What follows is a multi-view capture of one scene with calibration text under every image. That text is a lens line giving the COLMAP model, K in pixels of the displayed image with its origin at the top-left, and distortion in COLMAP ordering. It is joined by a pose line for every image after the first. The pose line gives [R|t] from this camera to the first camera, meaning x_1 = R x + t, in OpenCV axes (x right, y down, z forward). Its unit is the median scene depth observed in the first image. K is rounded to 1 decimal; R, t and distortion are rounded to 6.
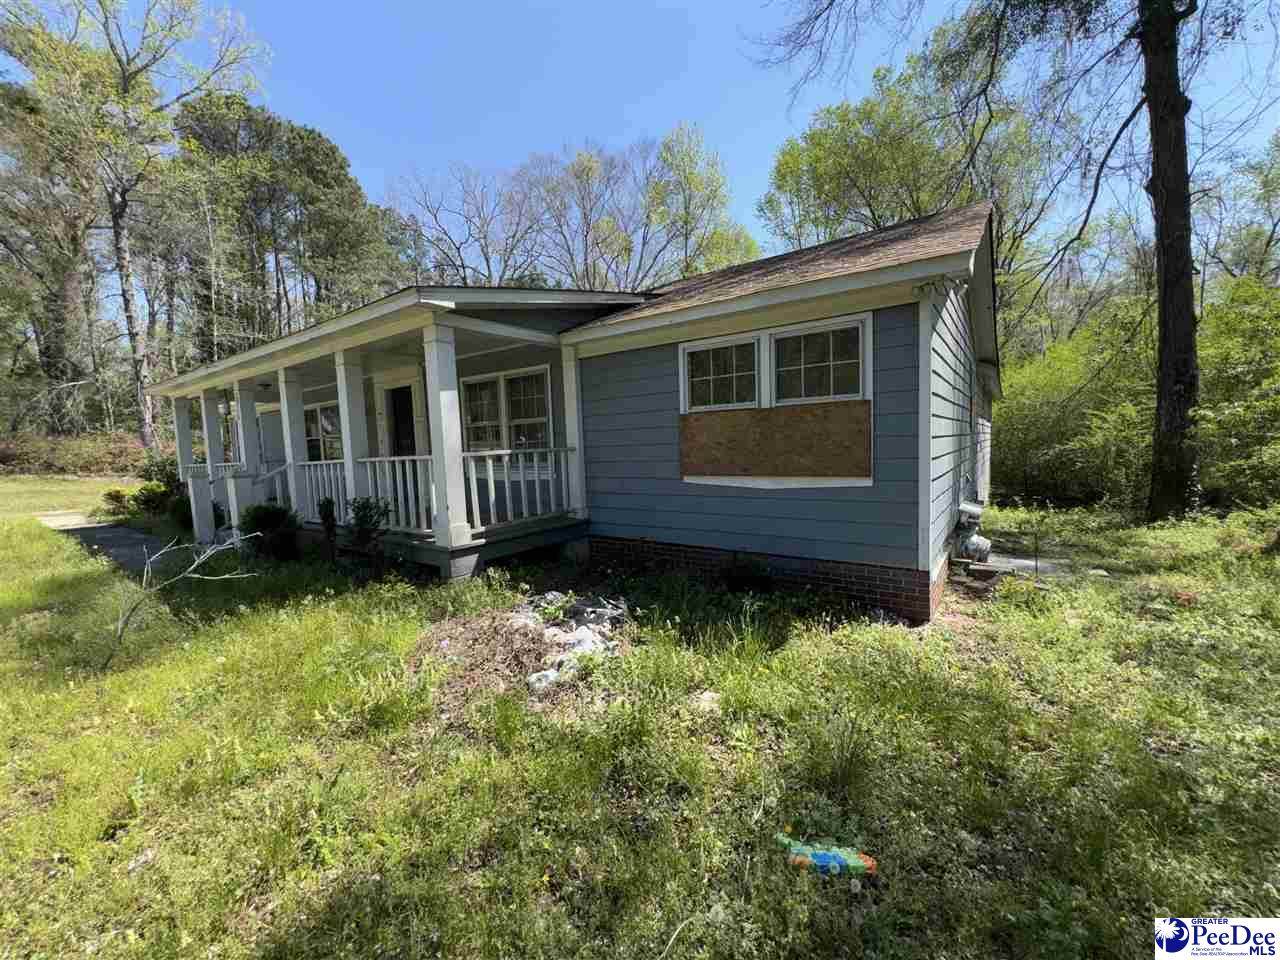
lens RADIAL K [[509.7, 0, 637.3], [0, 509.7, 480.6], [0, 0, 1]] dist [0.014026, -0.000220]
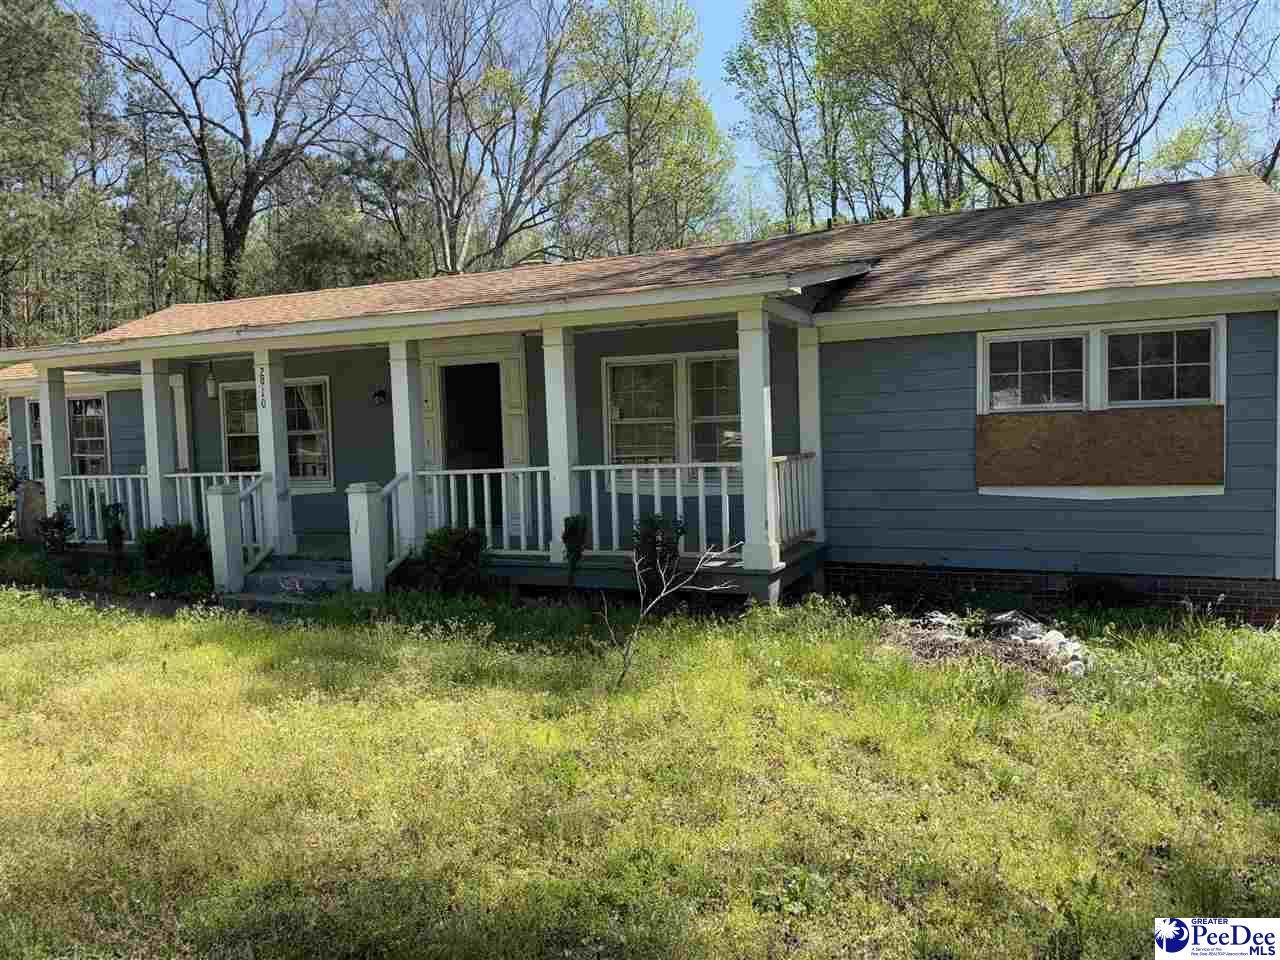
lens RADIAL K [[908.2, 0, 641.4], [0, 908.2, 481.4], [0, 0, 1]] dist [0.045063, -0.006024]
pose [[0.979271, -0.002643, 0.202537, -0.851208], [0.009316, 0.999444, -0.032004, 0.027886], [-0.202340, 0.033228, 0.978752, -0.418310]]
